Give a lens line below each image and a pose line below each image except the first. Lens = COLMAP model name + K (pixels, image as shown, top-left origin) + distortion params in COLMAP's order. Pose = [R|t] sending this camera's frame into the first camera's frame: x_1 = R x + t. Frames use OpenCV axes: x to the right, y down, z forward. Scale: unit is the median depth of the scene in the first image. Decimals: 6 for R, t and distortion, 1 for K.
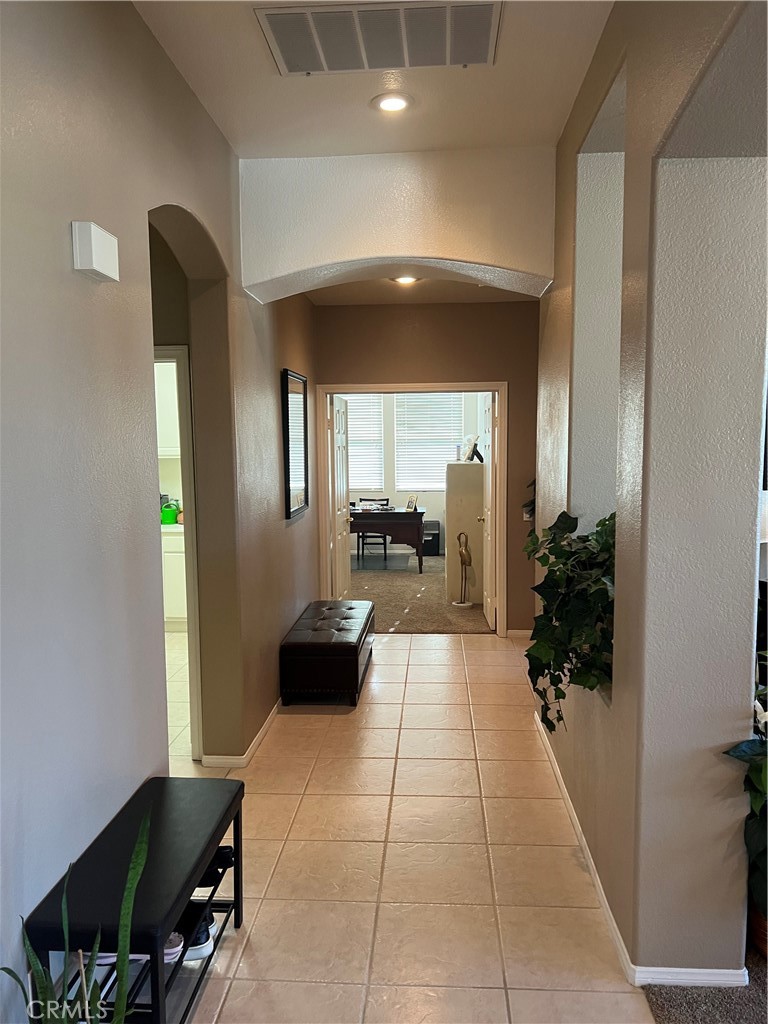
lens RADIAL K [[767.3, 0, 382.4], [0, 767.3, 523.1], [0, 0, 1]] dist [0.076561, -0.096042]
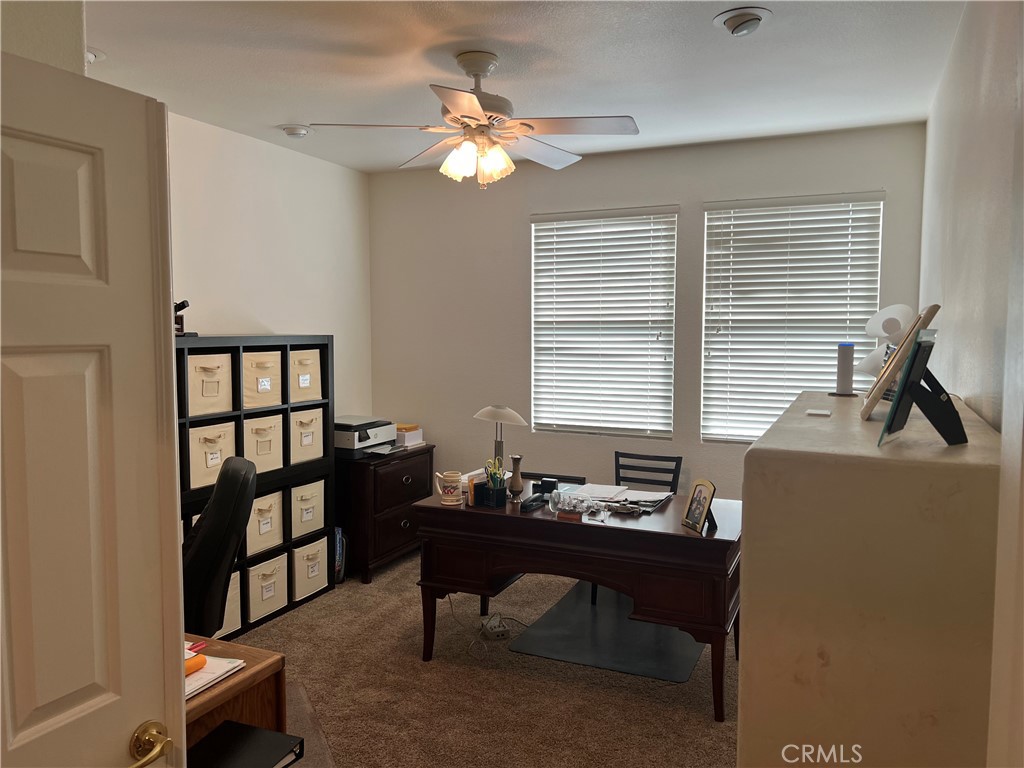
lens RADIAL K [[767.3, 0, 517.5], [0, 767.3, 394.2], [0, 0, 1]] dist [0.076561, -0.096042]
pose [[0.941461, 0.041555, -0.334552, 0.079307], [-0.046790, 0.998876, -0.007602, -0.072184], [0.333860, 0.022811, 0.942347, 0.675547]]
